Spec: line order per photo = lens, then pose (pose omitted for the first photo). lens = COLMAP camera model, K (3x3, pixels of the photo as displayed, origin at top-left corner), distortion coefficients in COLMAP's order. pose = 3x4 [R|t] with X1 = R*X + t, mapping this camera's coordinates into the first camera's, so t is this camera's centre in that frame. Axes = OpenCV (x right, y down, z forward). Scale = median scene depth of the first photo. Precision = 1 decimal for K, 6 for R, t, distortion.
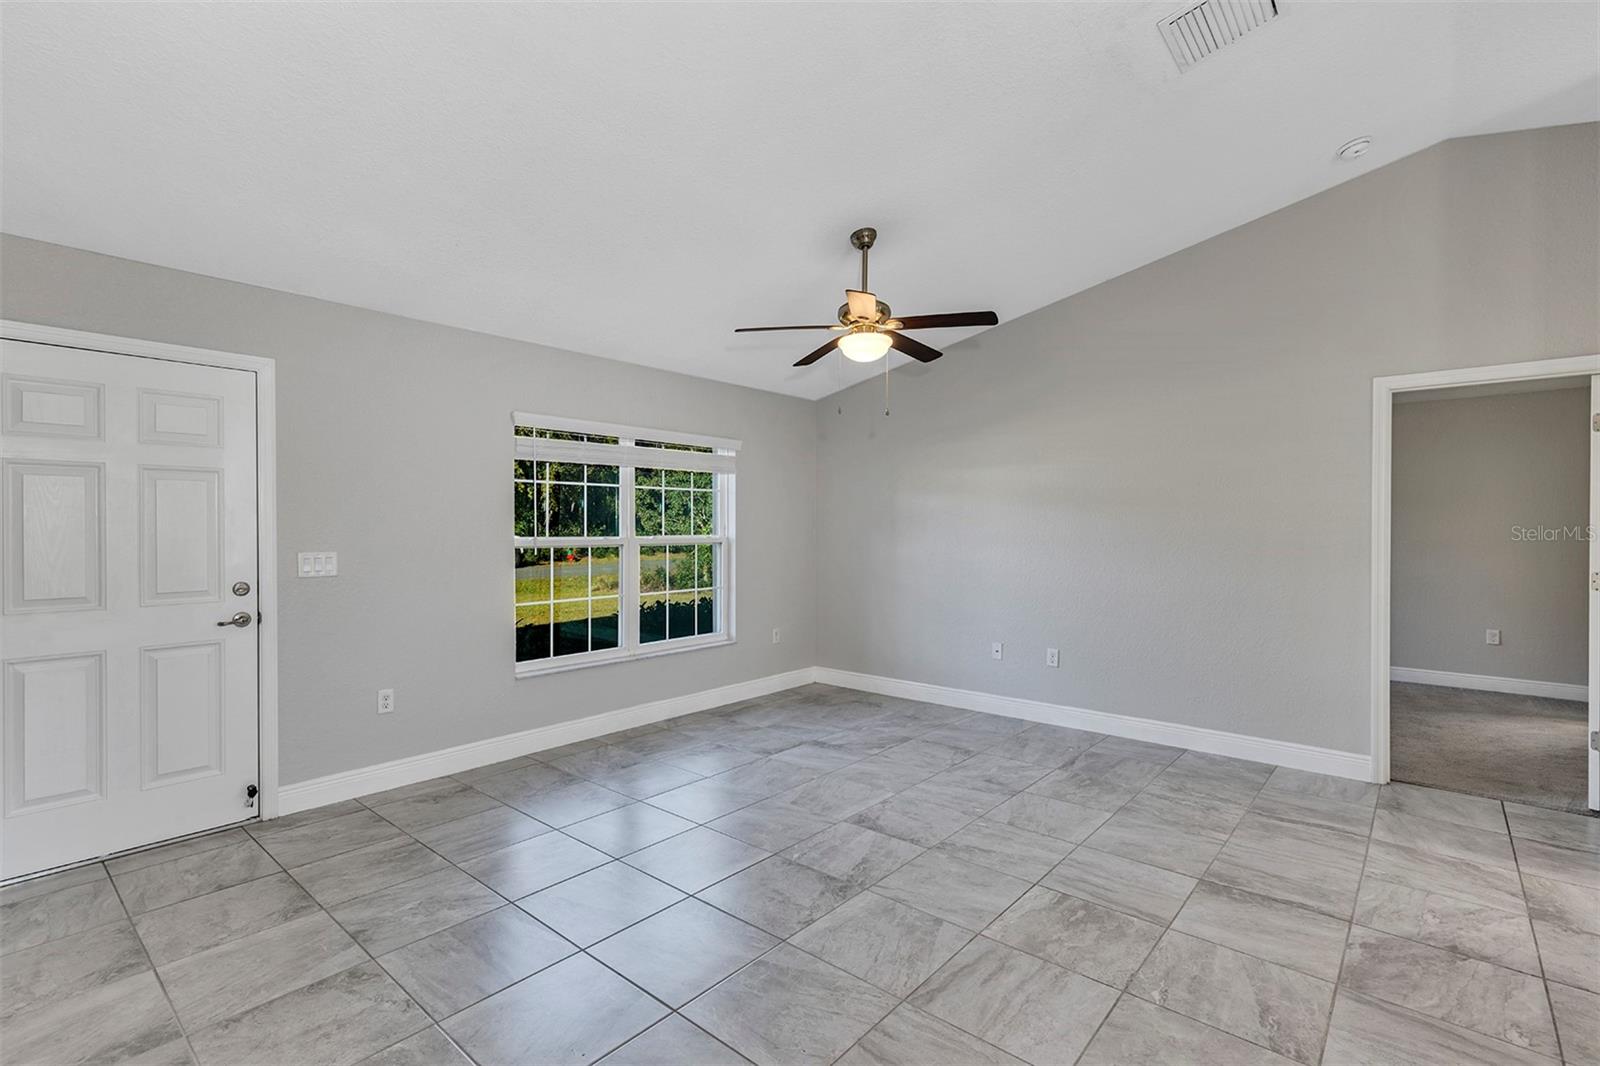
lens RADIAL K [[733.3, 0, 803.0], [0, 733.3, 533.2], [0, 0, 1]] dist [0.005421, -0.000182]
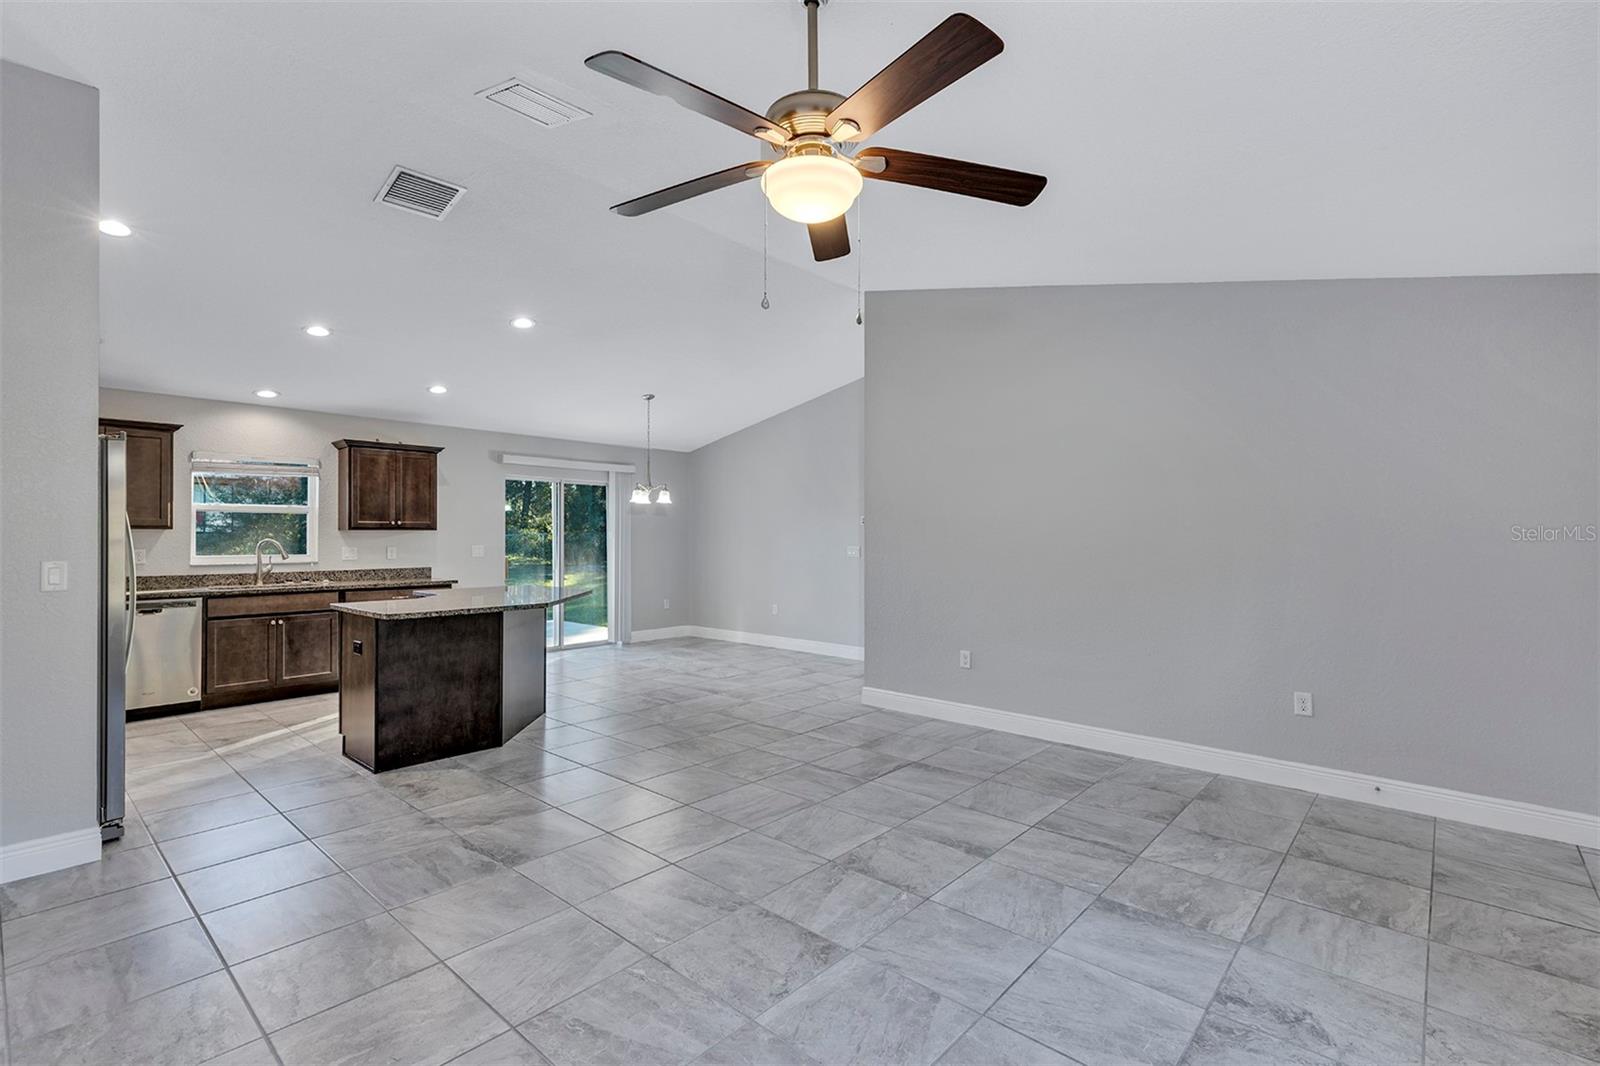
lens RADIAL K [[733.3, 0, 790.8], [0, 733.3, 531.5], [0, 0, 1]] dist [0.005421, -0.000182]
pose [[-0.999546, -0.002032, 0.030056, 0.094805], [-0.001967, 0.999996, 0.002185, -0.010466], [-0.030060, 0.002125, -0.999546, 1.749836]]
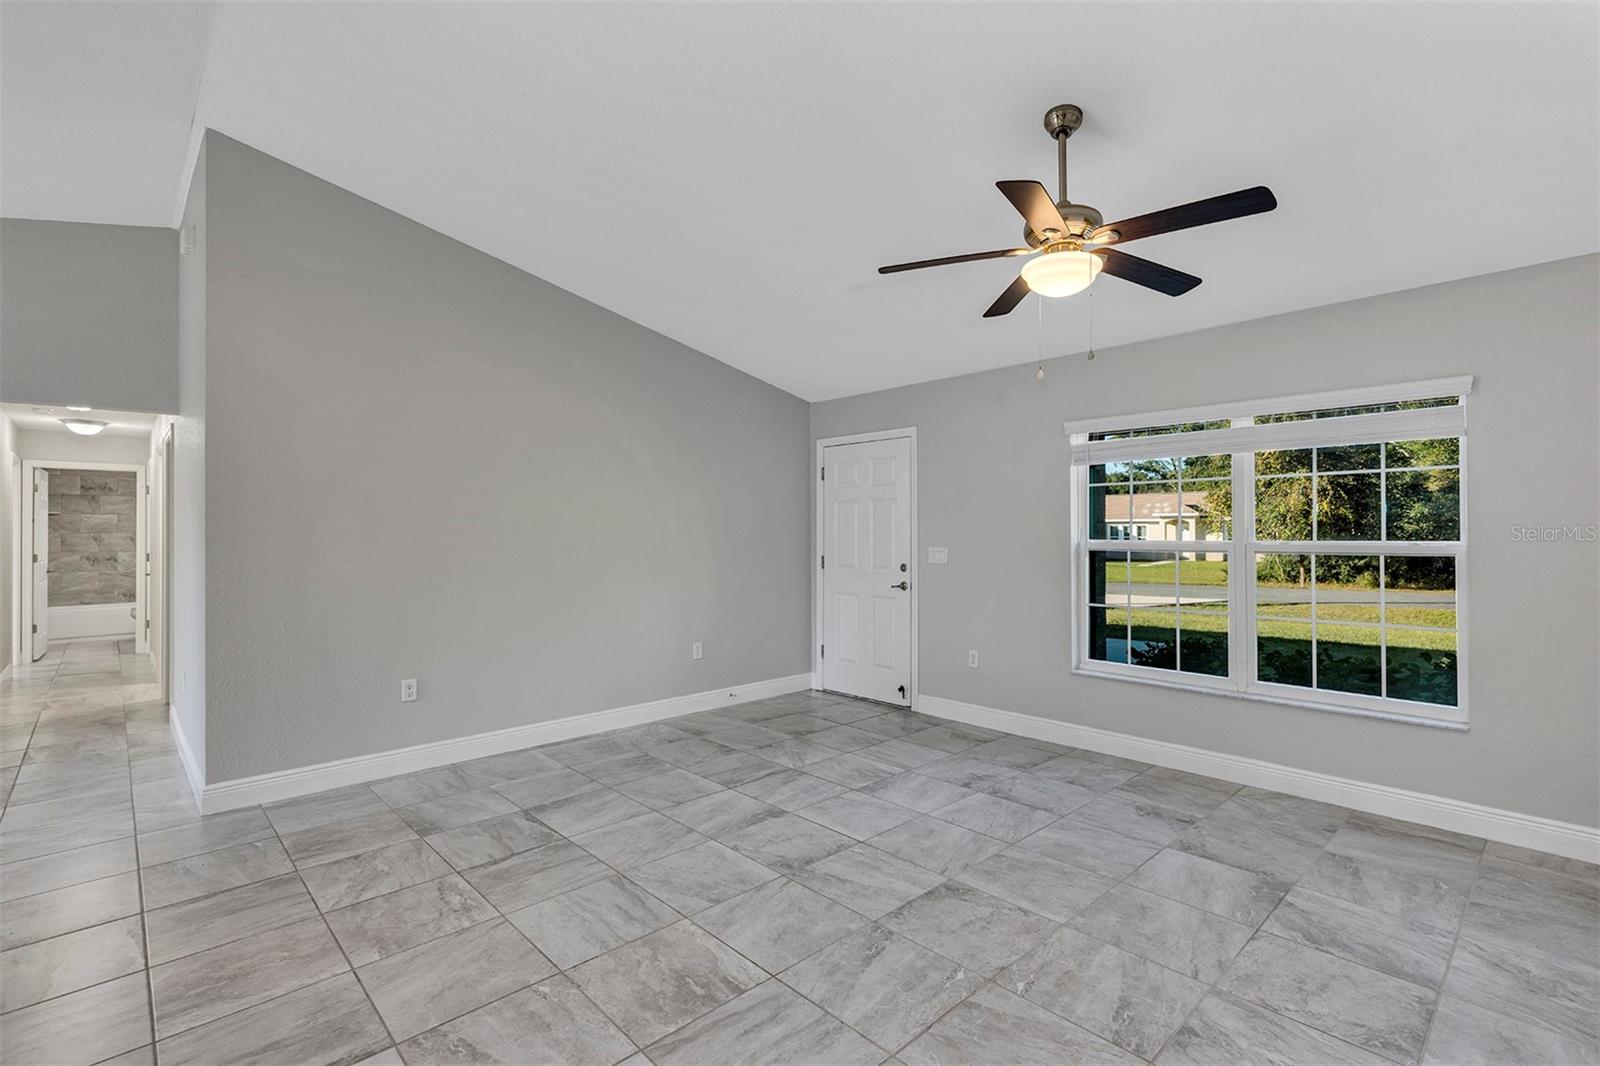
lens RADIAL K [[733.3, 0, 786.4], [0, 733.3, 530.5], [0, 0, 1]] dist [0.005421, -0.000182]
pose [[-0.112007, -0.001424, -0.993706, 0.938235], [-0.005157, 0.999986, -0.000852, -0.005813], [0.993694, 0.005029, -0.112013, 0.930520]]
